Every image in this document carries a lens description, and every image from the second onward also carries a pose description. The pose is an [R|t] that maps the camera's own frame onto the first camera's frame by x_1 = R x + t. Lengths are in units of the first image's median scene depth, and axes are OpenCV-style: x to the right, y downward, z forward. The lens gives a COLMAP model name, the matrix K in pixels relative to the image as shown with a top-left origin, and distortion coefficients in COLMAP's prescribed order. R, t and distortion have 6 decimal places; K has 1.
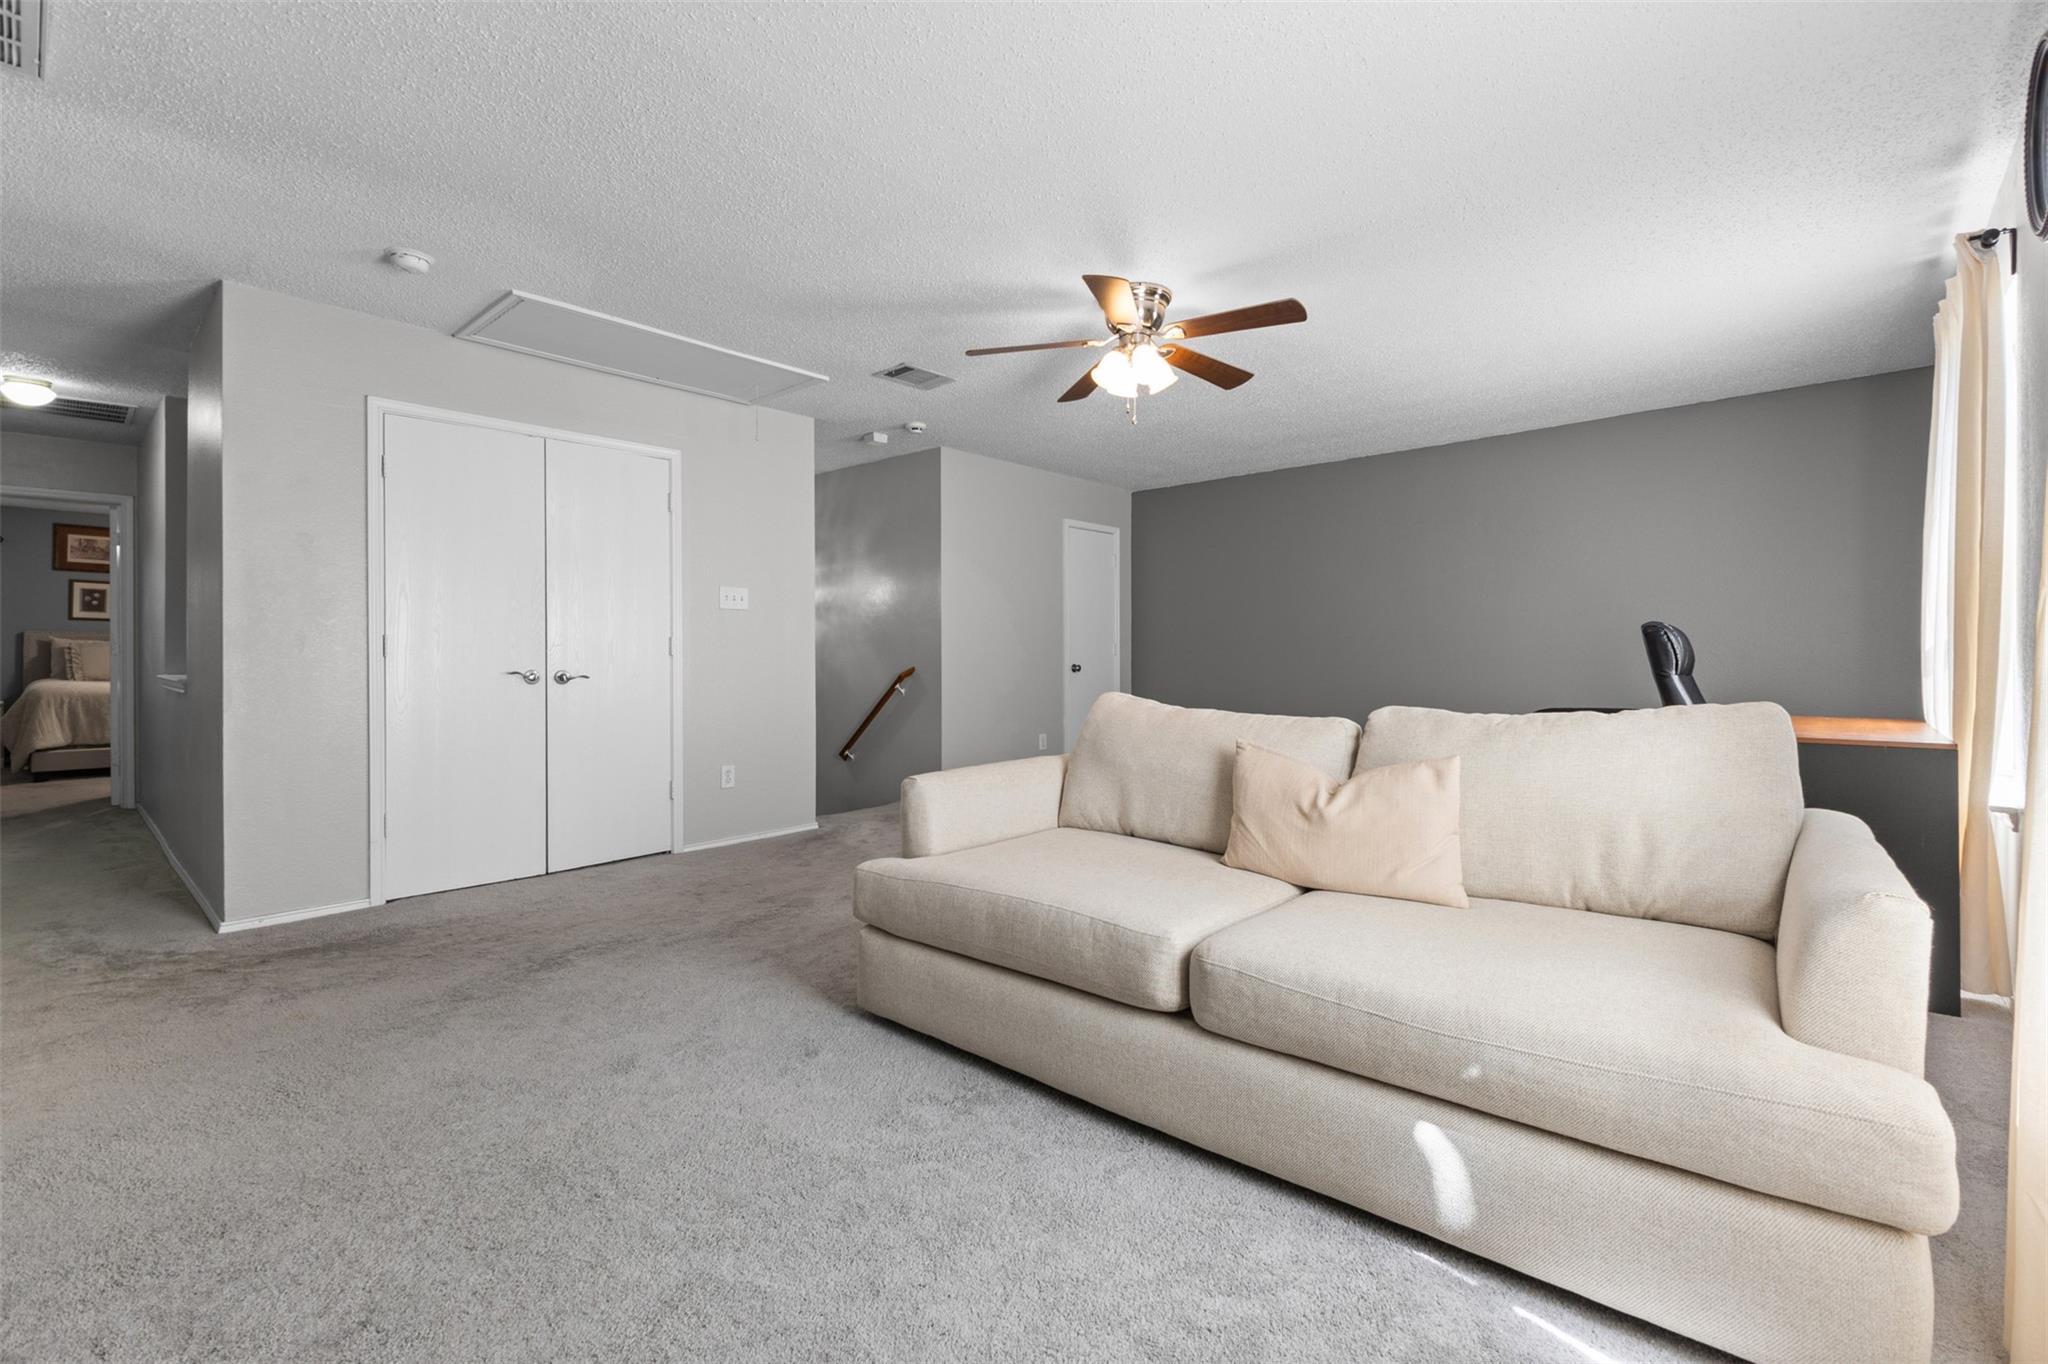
lens RADIAL K [[897.6, 0, 1032.4], [0, 897.6, 652.7], [0, 0, 1]] dist [-0.001171, -0.000221]
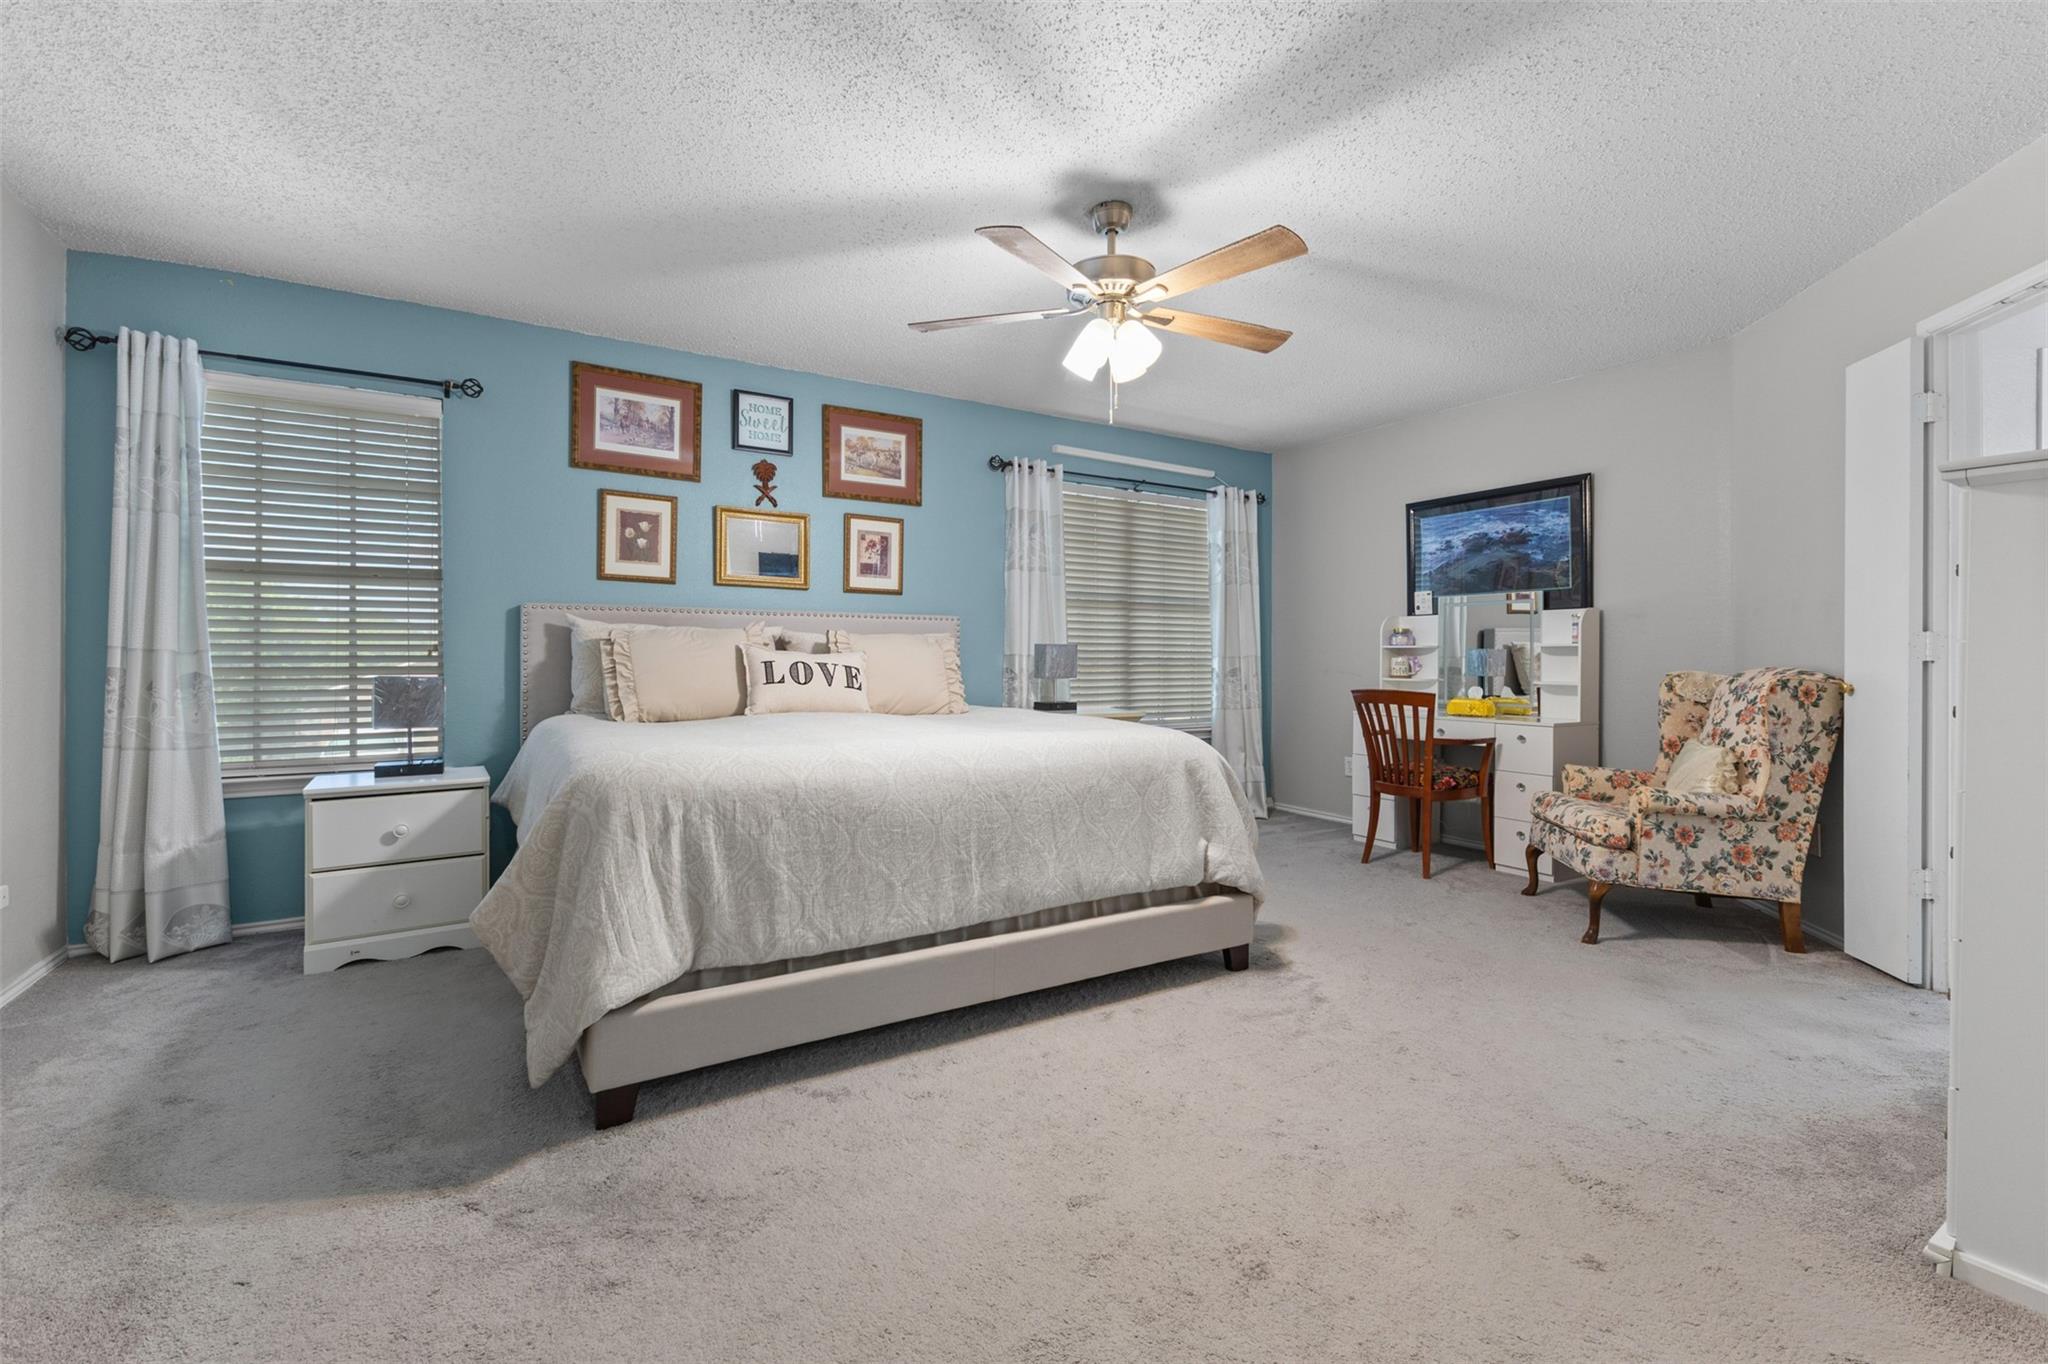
lens RADIAL K [[877.5, 0, 1027.5], [0, 877.5, 664.2], [0, 0, 1]] dist [0.001771, -0.000255]
pose [[0.960952, 0.001450, -0.276713, -0.768949], [-0.000763, 0.999996, 0.002590, 0.004272], [0.276715, -0.002278, 0.960949, 0.656468]]
